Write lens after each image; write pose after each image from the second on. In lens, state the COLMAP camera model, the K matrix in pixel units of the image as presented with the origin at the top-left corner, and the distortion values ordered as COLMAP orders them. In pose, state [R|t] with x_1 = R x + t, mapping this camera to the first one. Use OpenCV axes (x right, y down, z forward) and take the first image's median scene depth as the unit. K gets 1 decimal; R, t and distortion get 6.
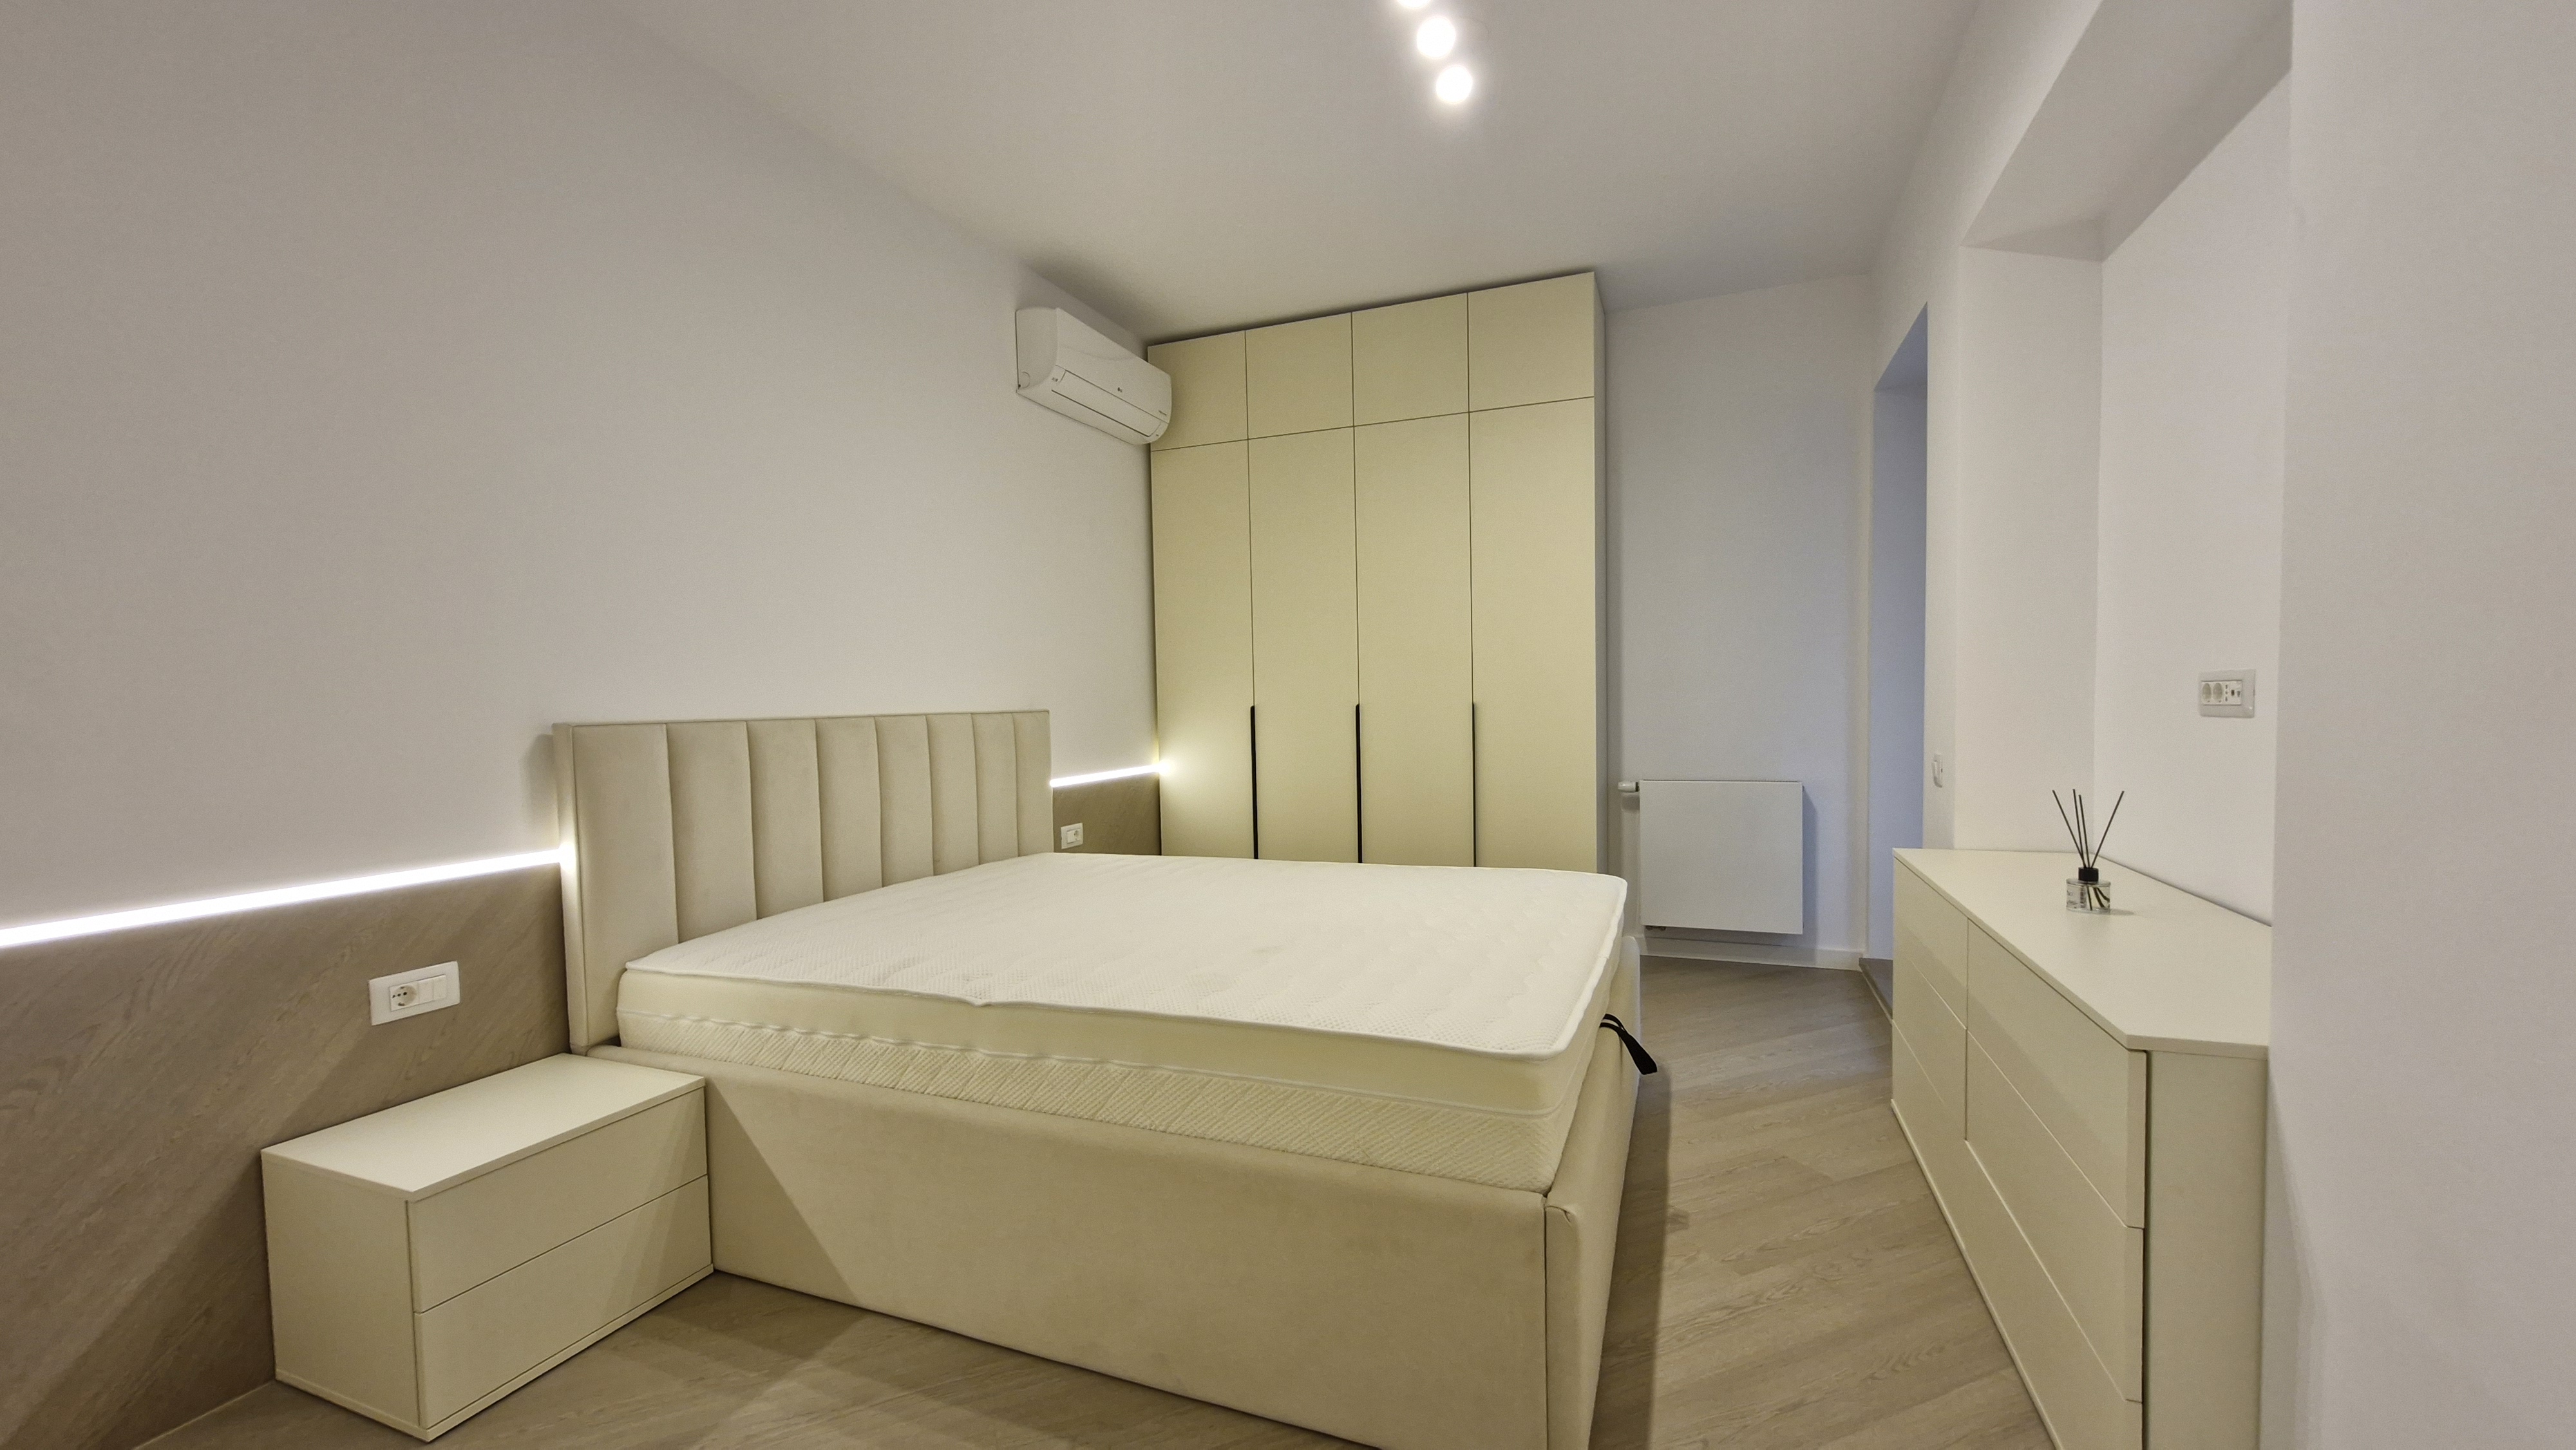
lens RADIAL K [[1017.5, 0, 1285.4], [0, 1017.5, 740.7], [0, 0, 1]] dist [0.001250, 0.000187]
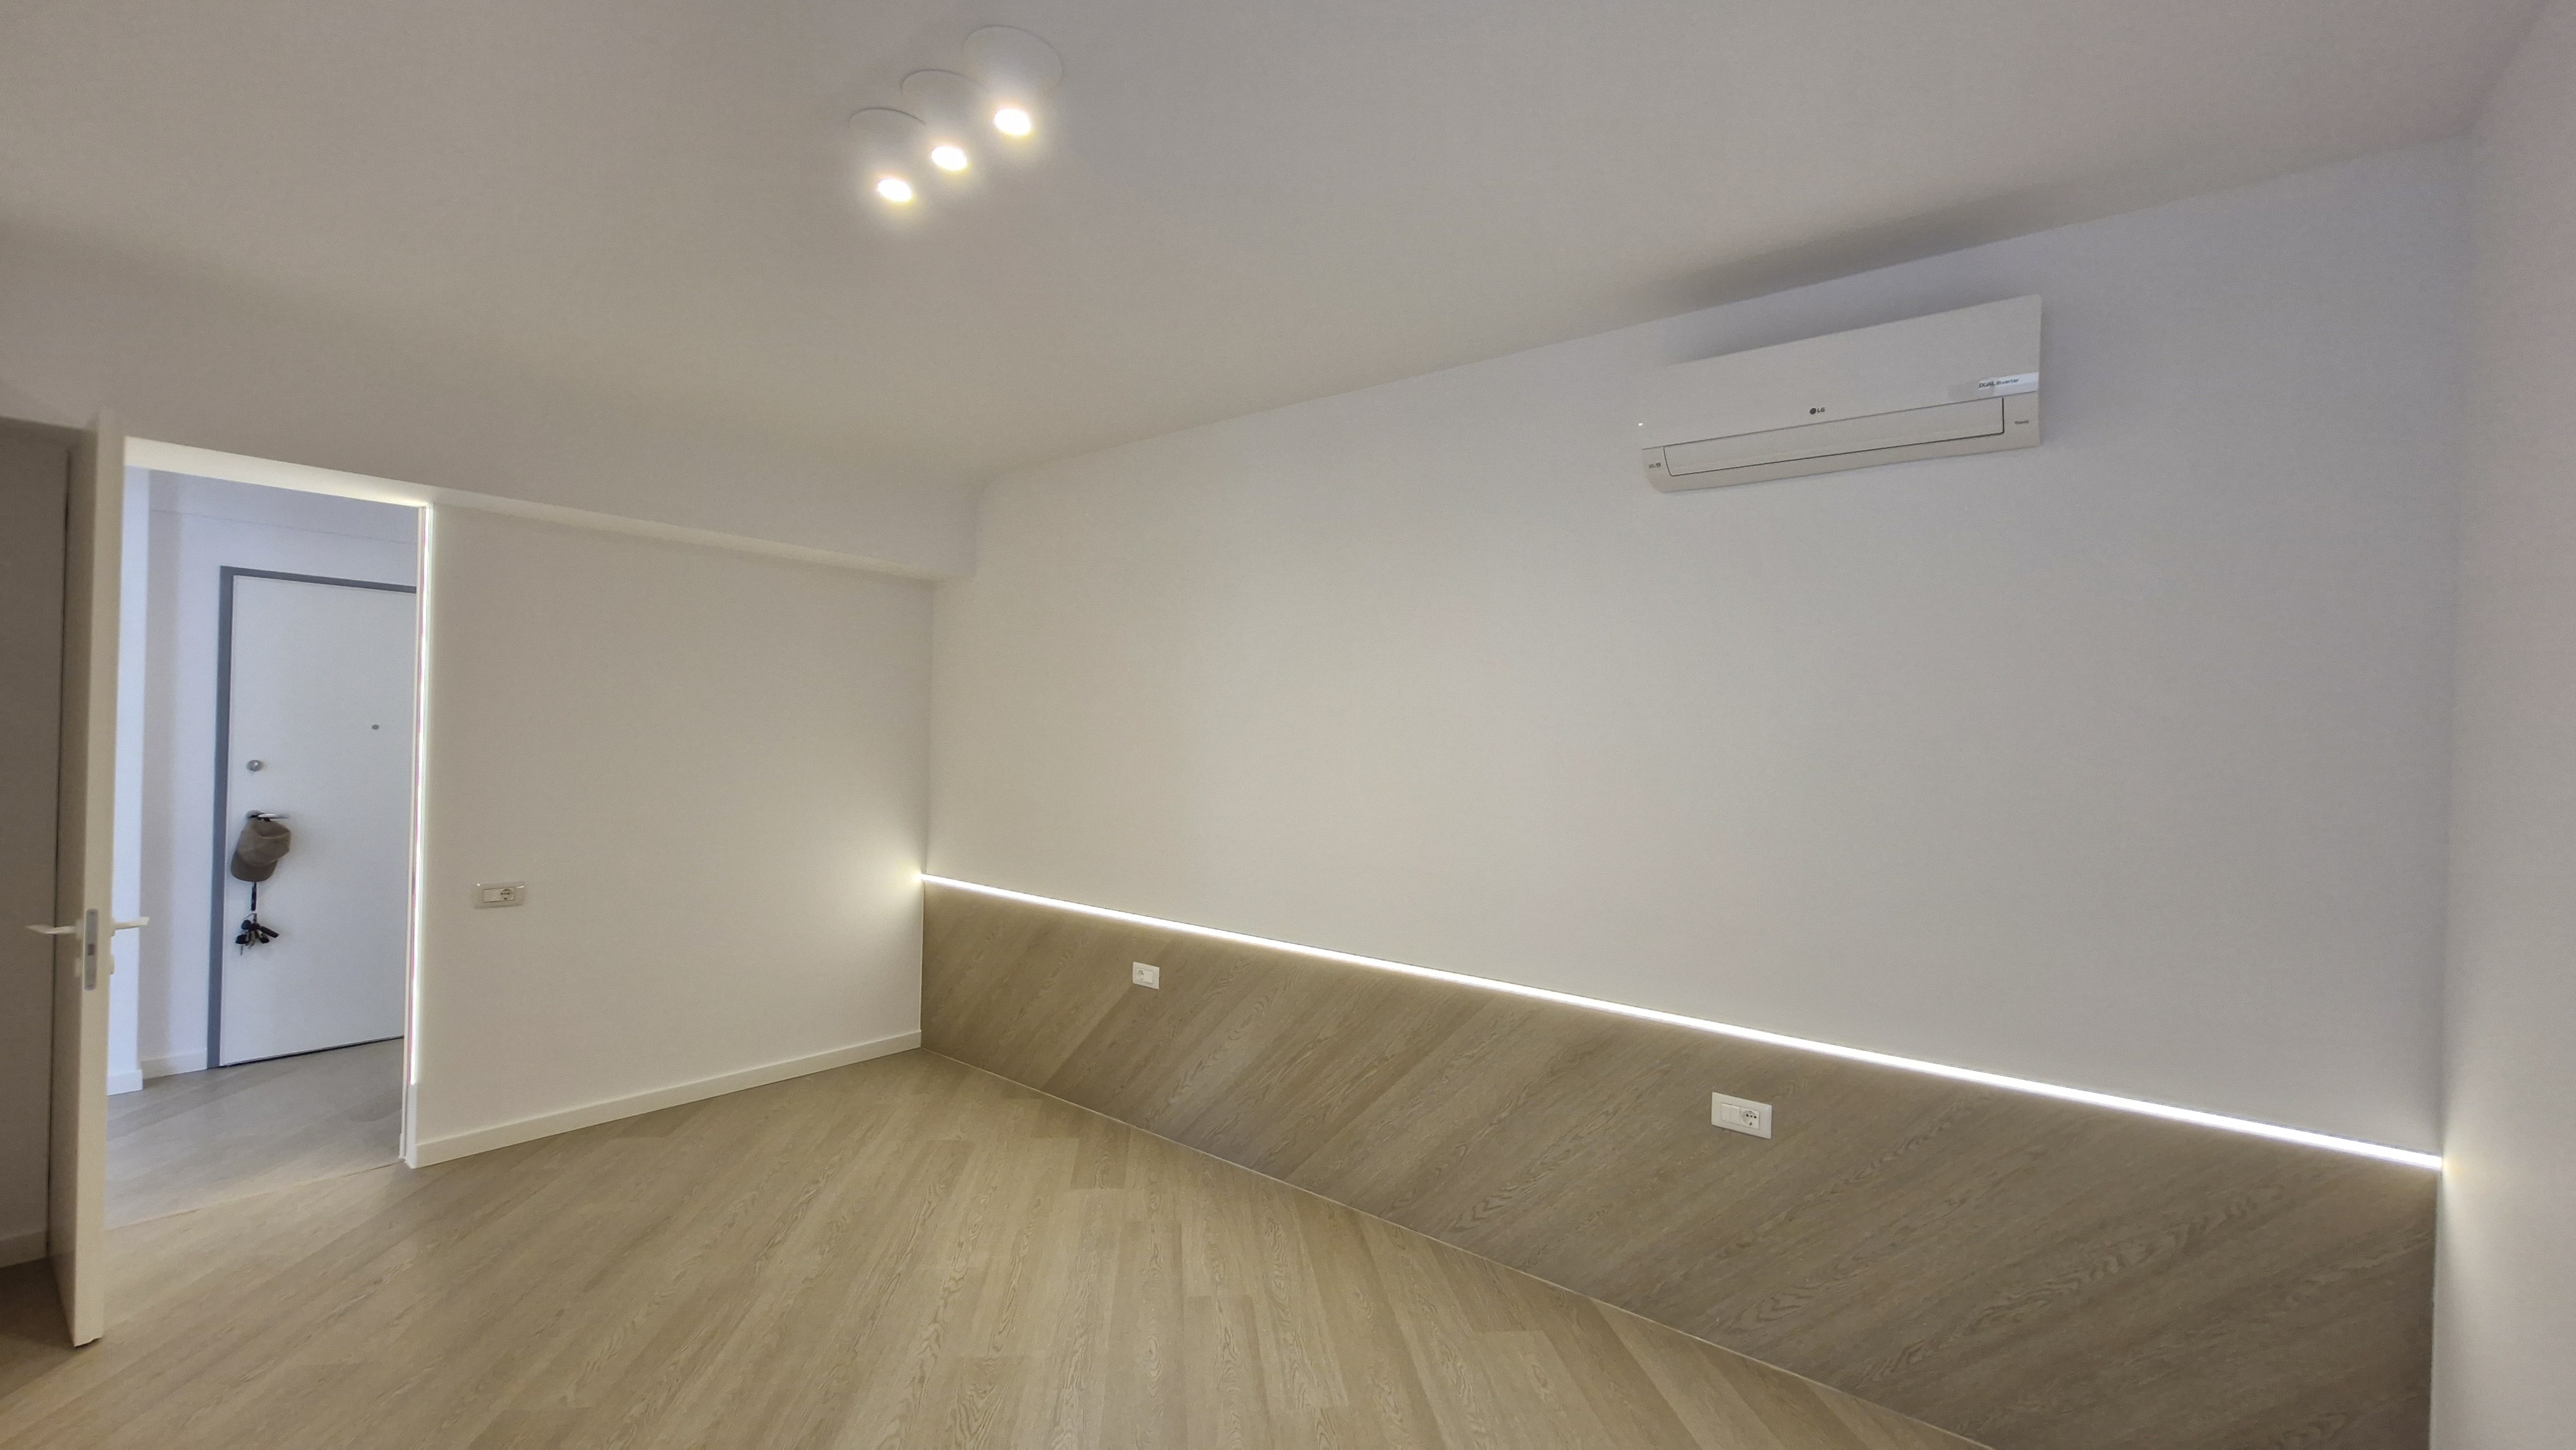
lens RADIAL K [[1017.5, 0, 1285.4], [0, 1017.5, 740.7], [0, 0, 1]] dist [0.001250, 0.000187]
pose [[-0.288472, 0.009026, -0.957446, 0.948697], [-0.064595, 0.997494, 0.028866, -0.279156], [0.955307, 0.070174, -0.287166, 1.679065]]
